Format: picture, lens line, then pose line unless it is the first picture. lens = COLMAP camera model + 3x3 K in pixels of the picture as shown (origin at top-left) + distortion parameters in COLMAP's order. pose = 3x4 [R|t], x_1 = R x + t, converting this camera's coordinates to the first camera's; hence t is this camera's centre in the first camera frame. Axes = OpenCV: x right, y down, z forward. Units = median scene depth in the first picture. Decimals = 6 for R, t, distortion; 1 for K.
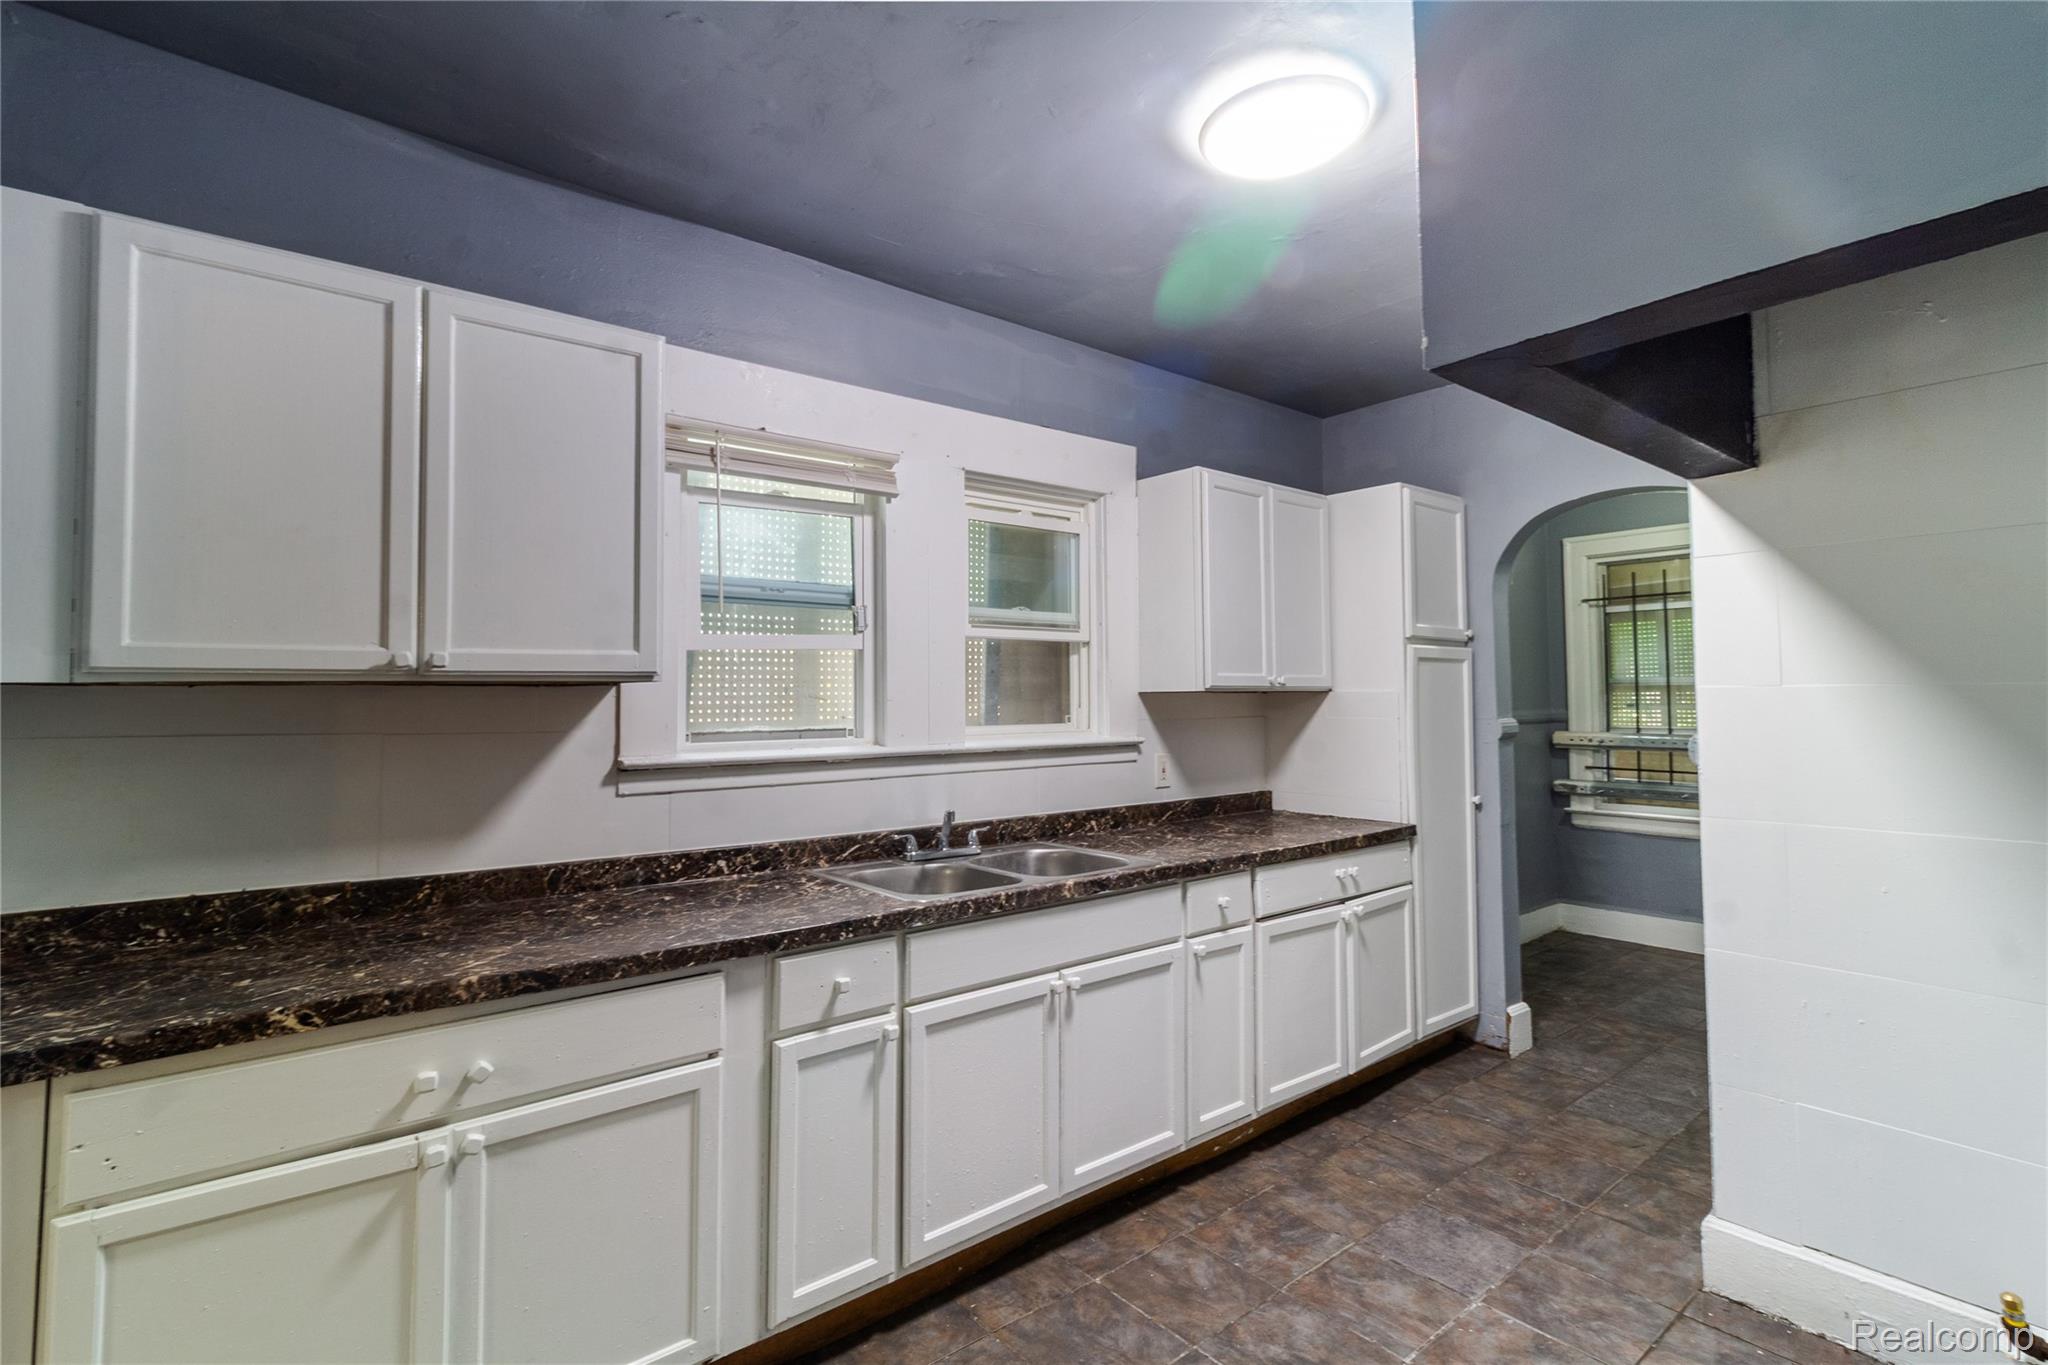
lens RADIAL K [[985.0, 0, 1026.8], [0, 985.0, 654.2], [0, 0, 1]] dist [0.000039, -0.005527]
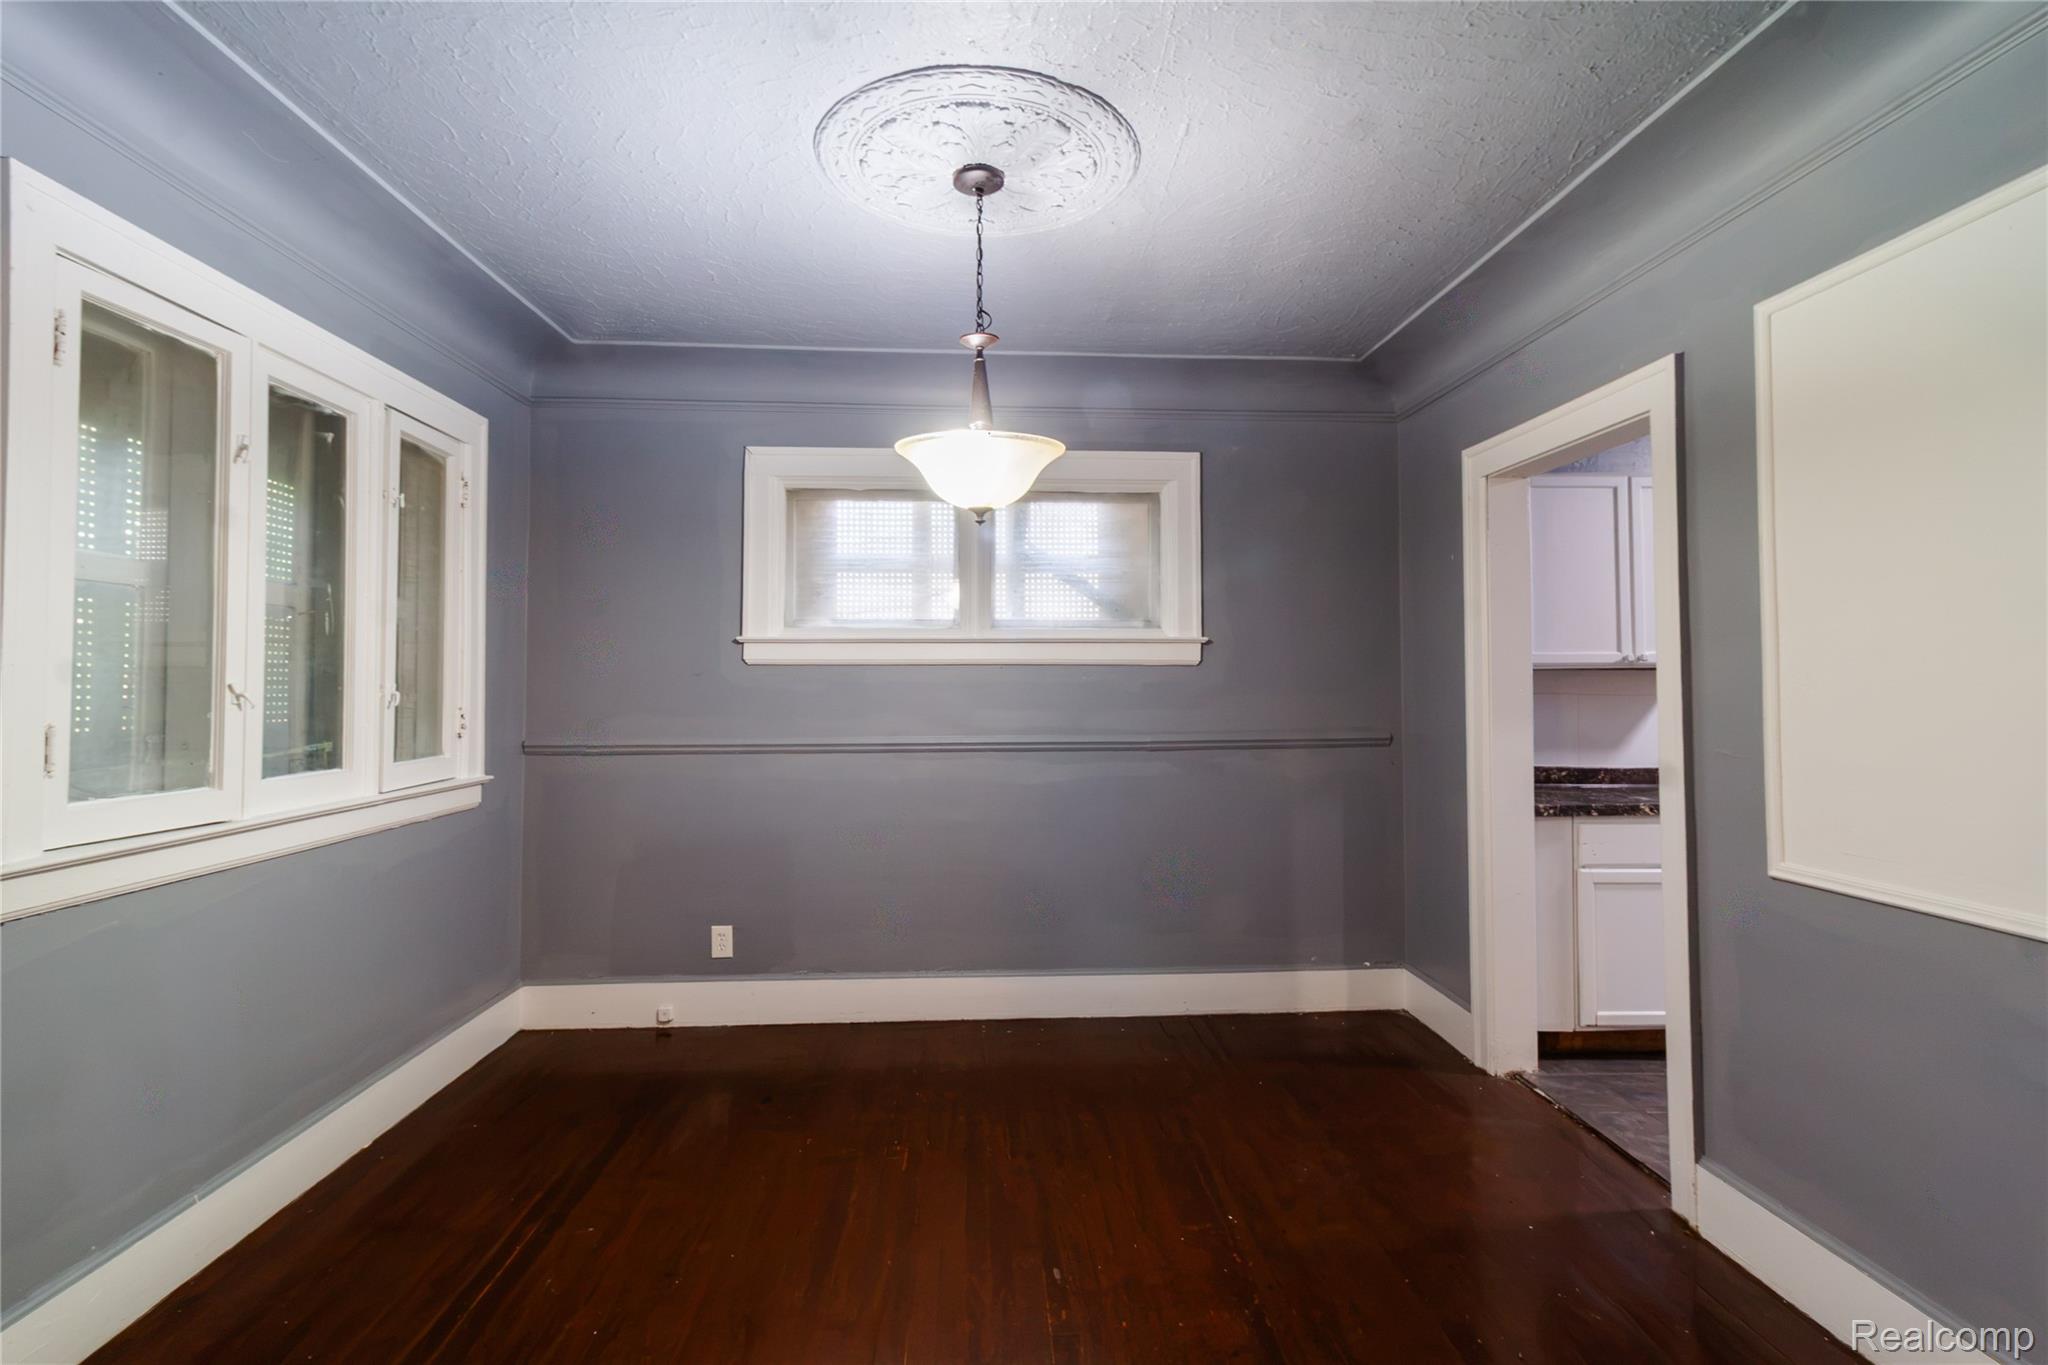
lens RADIAL K [[985.0, 0, 1026.8], [0, 985.0, 654.2], [0, 0, 1]] dist [0.000039, -0.005527]
pose [[0.803334, -0.011652, -0.595415, -0.137942], [0.021461, 0.999726, 0.009391, -0.016530], [0.595142, -0.020323, 0.803363, -0.477596]]
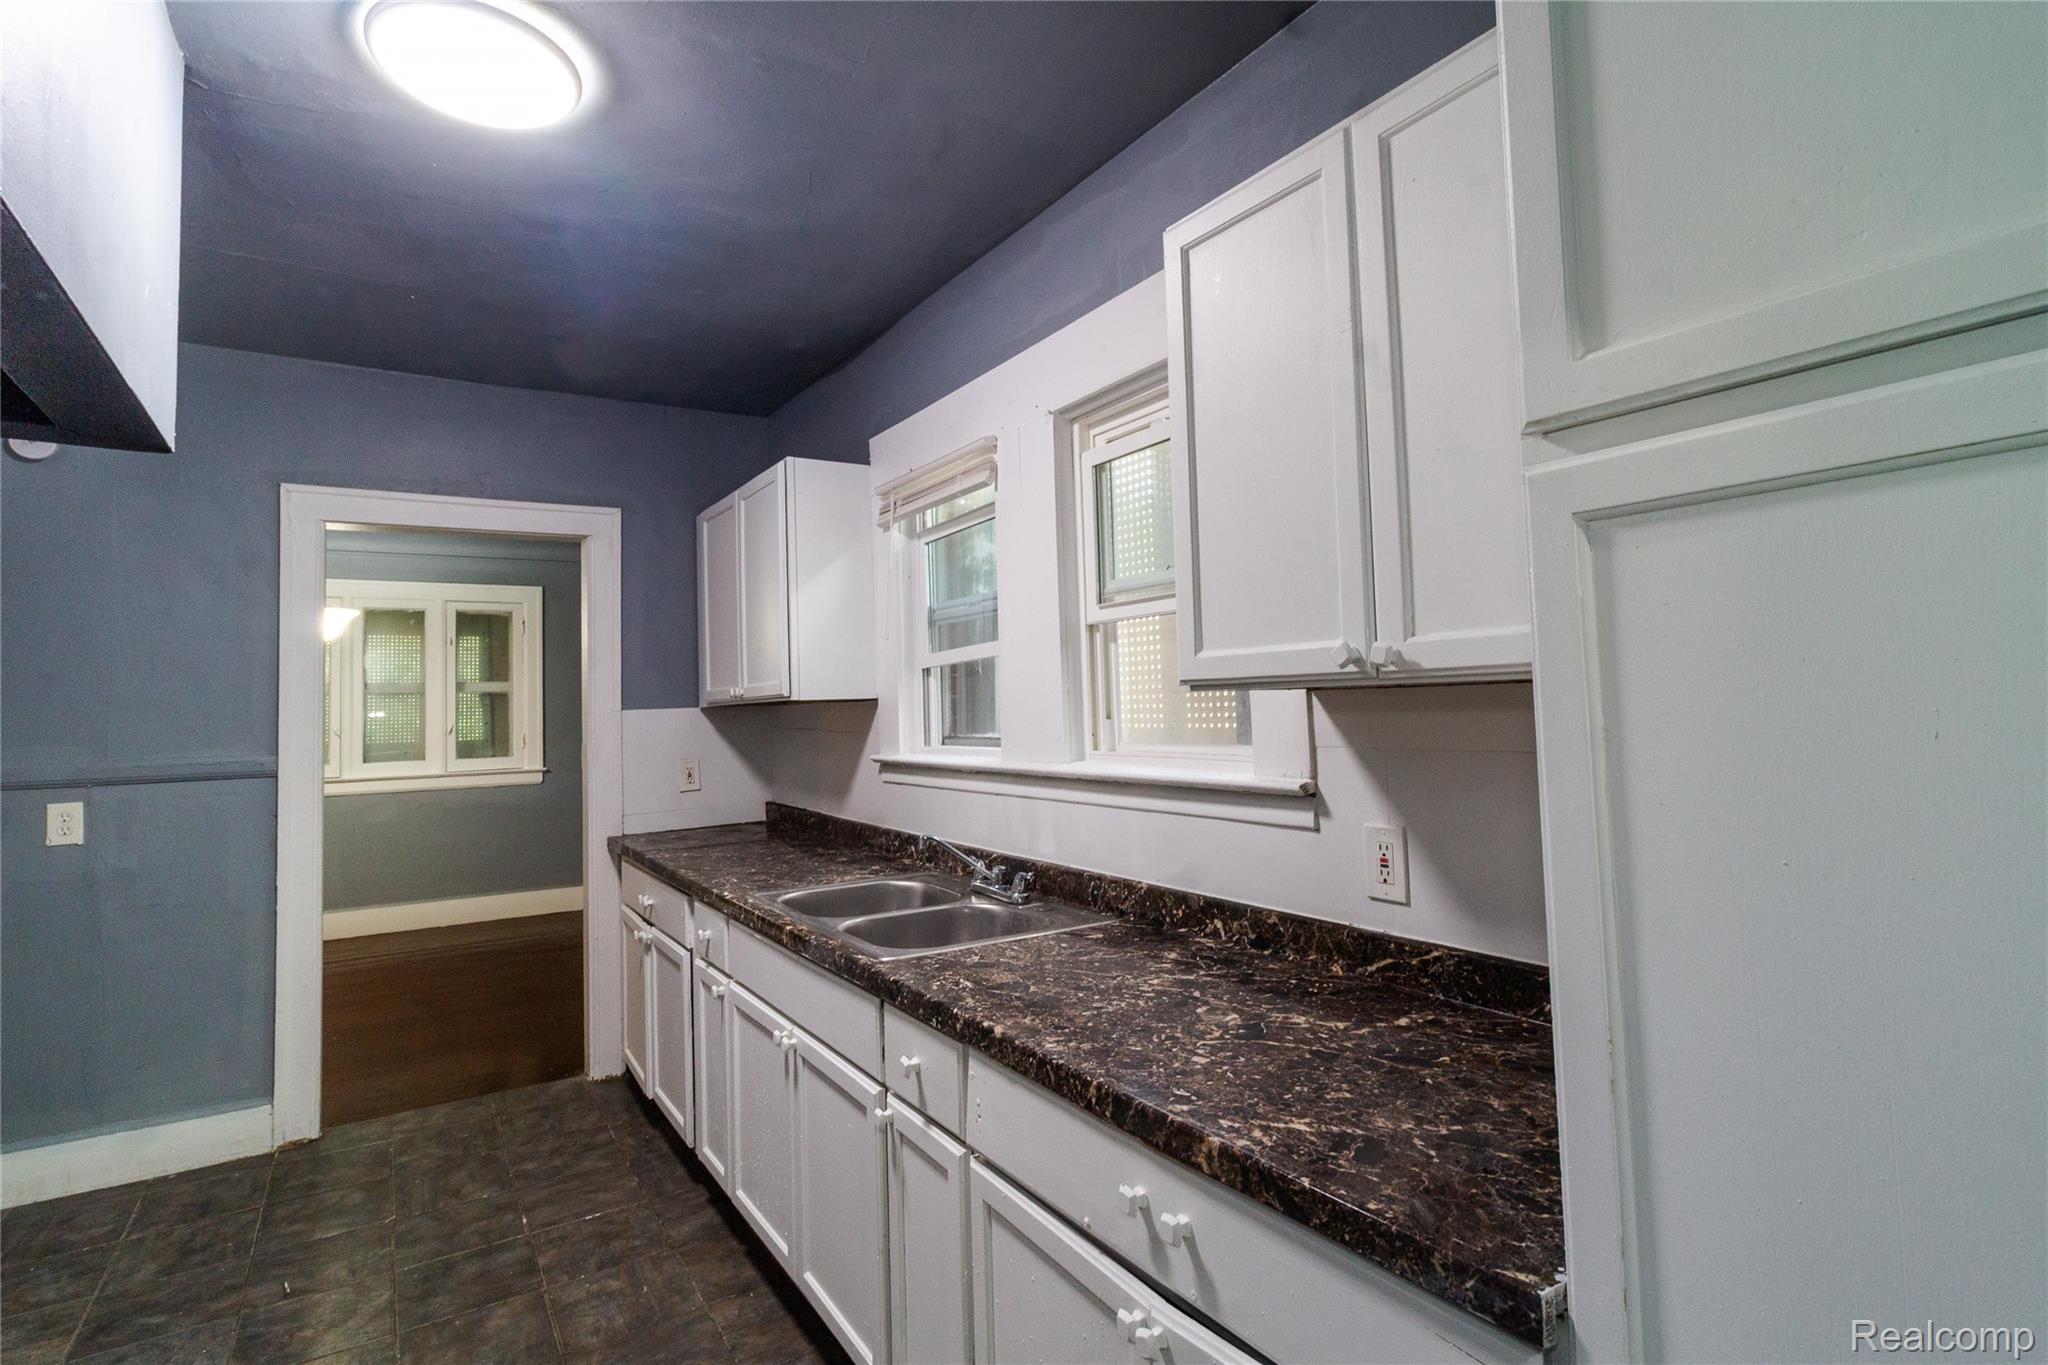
lens RADIAL K [[985.0, 0, 1026.8], [0, 985.0, 654.2], [0, 0, 1]] dist [0.000039, -0.005527]
pose [[-0.110772, -0.048391, -0.992667, 0.885436], [0.071004, 0.995876, -0.056471, 0.053805], [0.991306, -0.076739, -0.106879, 1.300207]]
